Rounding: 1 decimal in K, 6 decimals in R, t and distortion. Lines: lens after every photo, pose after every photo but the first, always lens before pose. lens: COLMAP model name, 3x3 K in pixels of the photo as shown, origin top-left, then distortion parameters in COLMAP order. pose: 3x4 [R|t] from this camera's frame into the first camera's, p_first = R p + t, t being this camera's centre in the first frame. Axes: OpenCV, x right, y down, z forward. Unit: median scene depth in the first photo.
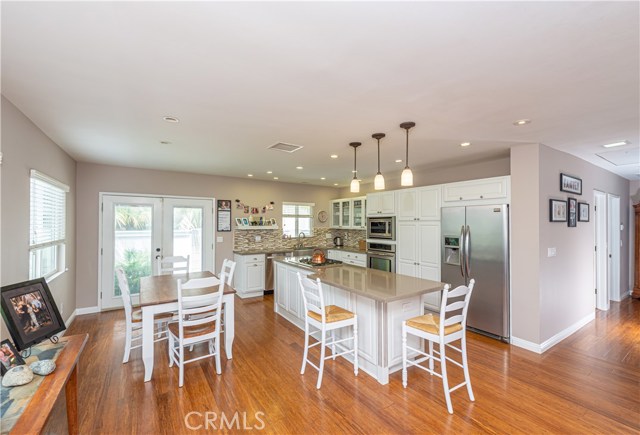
lens RADIAL K [[275.3, 0, 320.0], [0, 275.3, 217.5], [0, 0, 1]] dist [0.002177, 0.000028]
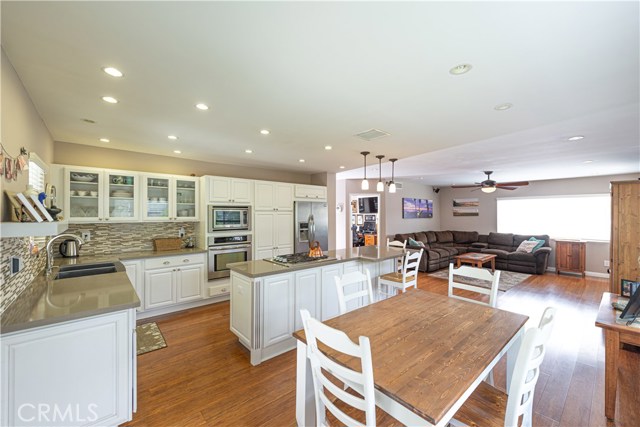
lens RADIAL K [[253.1, 0, 318.3], [0, 253.1, 212.6], [0, 0, 1]] dist [0.000225, 0.000057]
pose [[-0.144192, -0.000219, 0.989550, -0.563509], [-0.021744, 0.999759, -0.002947, 0.014347], [-0.989311, -0.021942, -0.144162, 0.760231]]
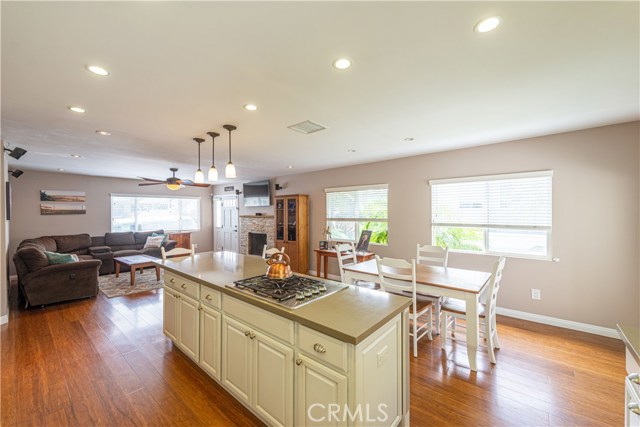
lens RADIAL K [[253.1, 0, 318.3], [0, 253.1, 212.6], [0, 0, 1]] dist [0.000225, 0.000057]
pose [[-0.960281, -0.000881, -0.279033, 0.043048], [0.003687, 0.999868, -0.015845, 0.025030], [0.279010, -0.016245, -0.960151, 1.052773]]
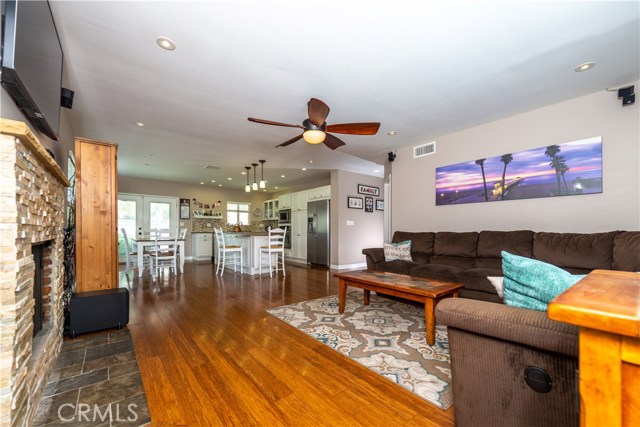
lens RADIAL K [[260.9, 0, 323.4], [0, 260.9, 231.0], [0, 0, 1]] dist [-0.000816, -0.000030]
pose [[0.993908, 0.000113, 0.110209, 0.252341], [-0.002021, 0.999850, 0.017204, 0.087889], [-0.110190, -0.017322, 0.993760, -0.519346]]
